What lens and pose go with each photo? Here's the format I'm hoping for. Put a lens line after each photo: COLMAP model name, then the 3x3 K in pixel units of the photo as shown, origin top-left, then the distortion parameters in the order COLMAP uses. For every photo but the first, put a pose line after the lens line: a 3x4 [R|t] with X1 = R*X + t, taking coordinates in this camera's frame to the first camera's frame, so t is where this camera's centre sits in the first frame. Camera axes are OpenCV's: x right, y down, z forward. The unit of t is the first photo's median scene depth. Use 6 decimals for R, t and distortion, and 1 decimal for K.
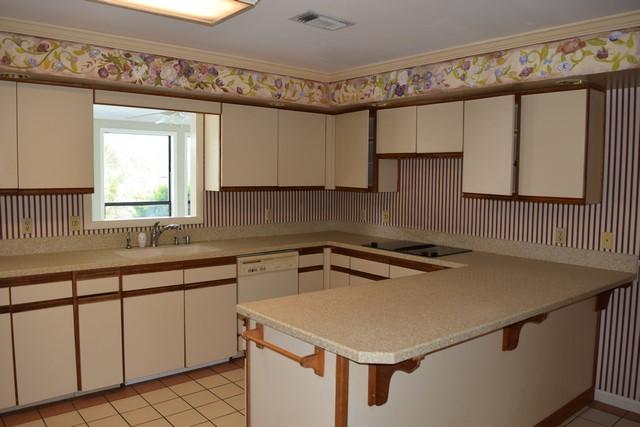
lens RADIAL K [[506.6, 0, 320.1], [0, 506.6, 213.0], [0, 0, 1]] dist [-0.074204, 0.007793]
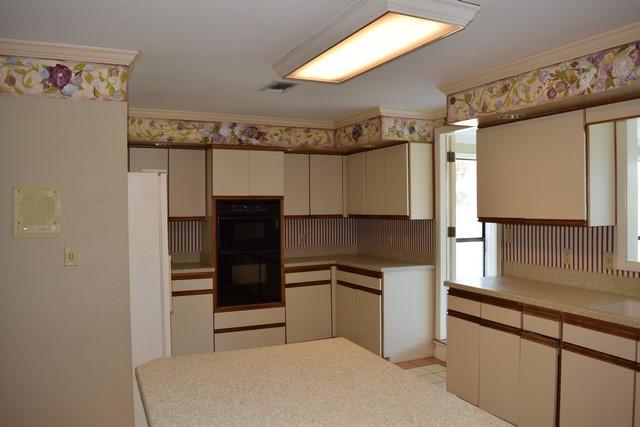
lens RADIAL K [[506.6, 0, 320.0], [0, 506.6, 213.5], [0, 0, 1]] dist [-0.074204, 0.007793]
pose [[-0.253708, 0.001974, -0.967279, 0.535606], [-0.073193, 0.997092, 0.021233, -0.048565], [0.964508, 0.076185, -0.252825, 0.806318]]
